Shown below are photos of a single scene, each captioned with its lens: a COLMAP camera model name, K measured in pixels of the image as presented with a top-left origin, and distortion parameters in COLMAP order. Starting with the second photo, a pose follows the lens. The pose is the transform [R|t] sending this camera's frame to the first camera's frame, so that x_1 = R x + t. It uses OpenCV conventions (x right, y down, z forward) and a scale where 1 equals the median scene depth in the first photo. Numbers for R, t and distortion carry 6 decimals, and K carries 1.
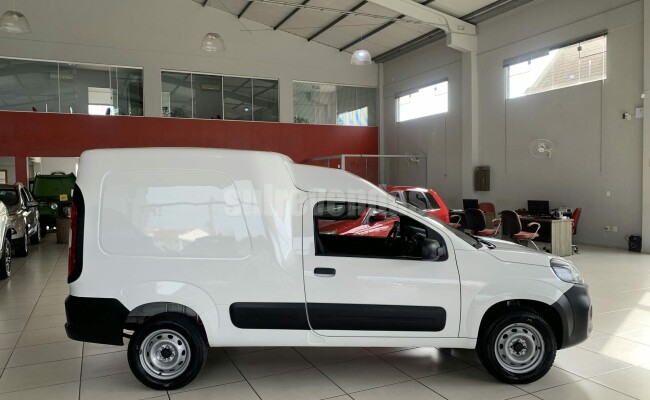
lens RADIAL K [[495.0, 0, 325.0], [0, 495.0, 200.0], [0, 0, 1]] dist [0.085946, -0.128315]
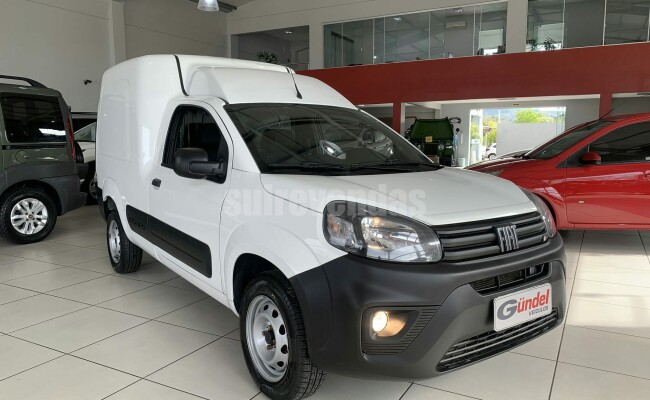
lens RADIAL K [[495.0, 0, 325.0], [0, 495.0, 200.0], [0, 0, 1]] dist [0.085946, -0.128315]
pose [[0.598173, 0.111237, -0.793609, 0.845239], [-0.035550, 0.993028, 0.112393, 0.075649], [0.800578, -0.039018, 0.597957, 0.709547]]
